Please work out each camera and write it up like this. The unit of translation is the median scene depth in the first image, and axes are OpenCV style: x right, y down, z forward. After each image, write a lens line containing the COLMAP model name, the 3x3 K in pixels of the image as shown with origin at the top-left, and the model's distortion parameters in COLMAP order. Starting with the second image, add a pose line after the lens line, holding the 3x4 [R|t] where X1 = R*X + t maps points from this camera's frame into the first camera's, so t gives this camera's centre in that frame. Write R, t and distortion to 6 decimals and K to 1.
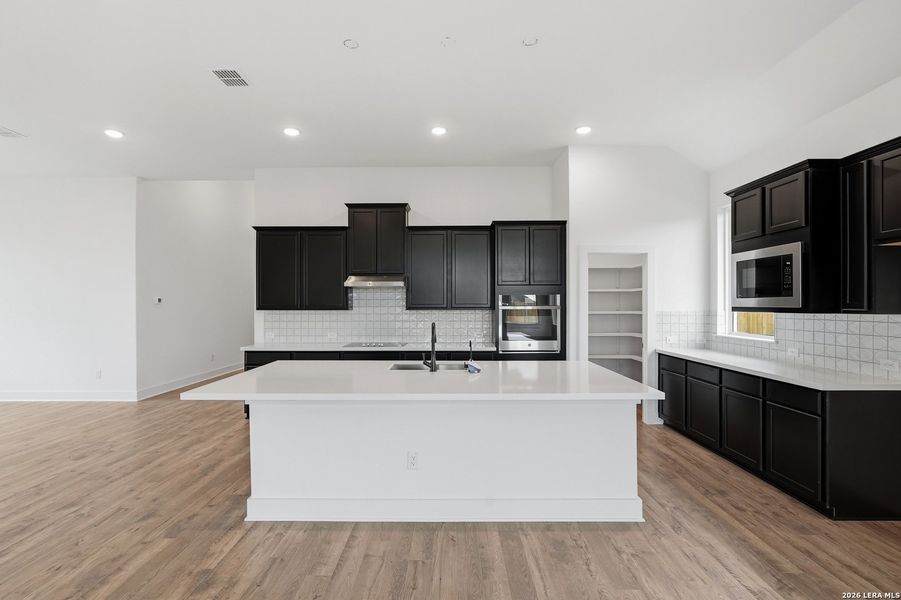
lens RADIAL K [[414.3, 0, 445.9], [0, 414.3, 304.1], [0, 0, 1]] dist [-0.004913, 0.002698]
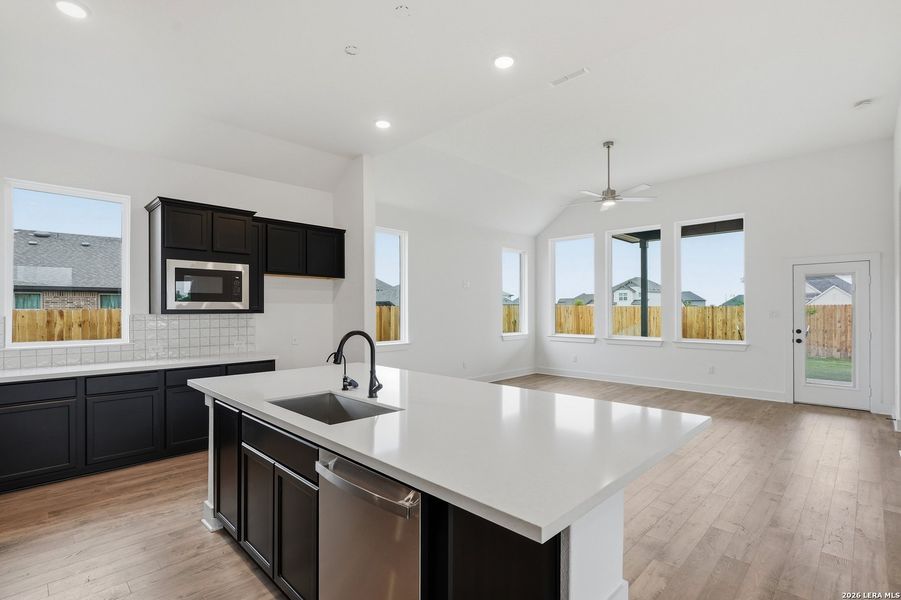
lens RADIAL K [[422.6, 0, 445.5], [0, 422.6, 309.8], [0, 0, 1]] dist [-0.008203, 0.004720]
pose [[-0.713311, 0.005351, 0.700827, -0.499833], [0.005478, 0.999983, -0.002059, 0.011781], [-0.700826, 0.002370, -0.713329, 1.131025]]
